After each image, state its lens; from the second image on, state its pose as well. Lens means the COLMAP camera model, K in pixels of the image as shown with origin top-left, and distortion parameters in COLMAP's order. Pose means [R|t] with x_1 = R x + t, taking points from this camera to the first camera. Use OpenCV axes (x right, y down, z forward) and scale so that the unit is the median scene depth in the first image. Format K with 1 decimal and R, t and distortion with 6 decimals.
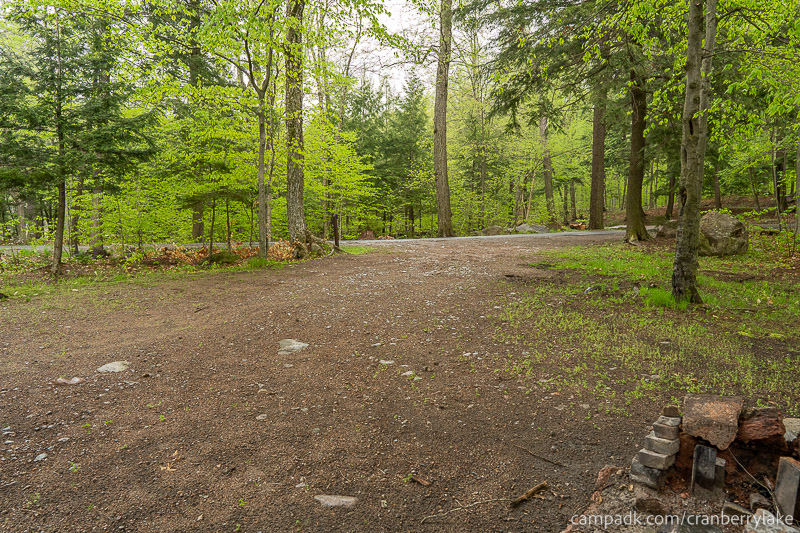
lens RADIAL K [[540.0, 0, 400.0], [0, 540.0, 266.5], [0, 0, 1]] dist [0.004817, 0.001437]
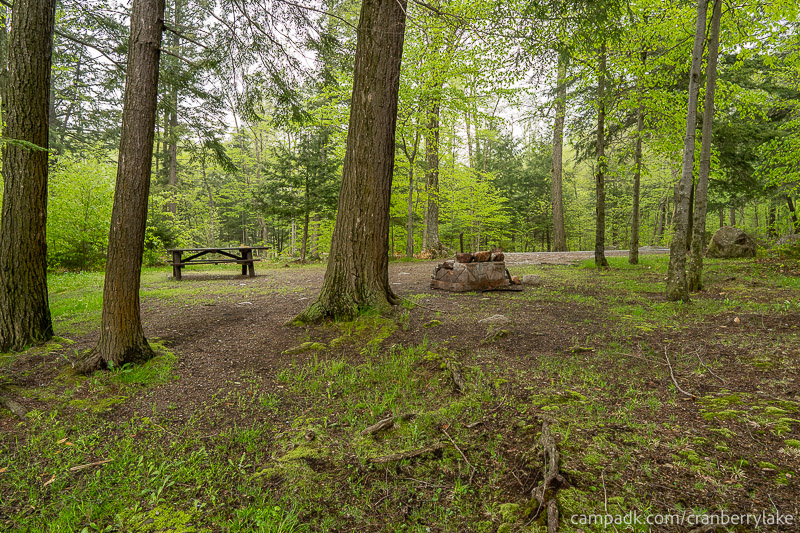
lens RADIAL K [[540.0, 0, 400.0], [0, 540.0, 266.5], [0, 0, 1]] dist [0.004817, 0.001437]
pose [[0.949488, 0.009403, -0.313662, 0.231367], [-0.027572, 0.998185, -0.053539, 0.099357], [0.312589, 0.059482, 0.948024, -0.567886]]
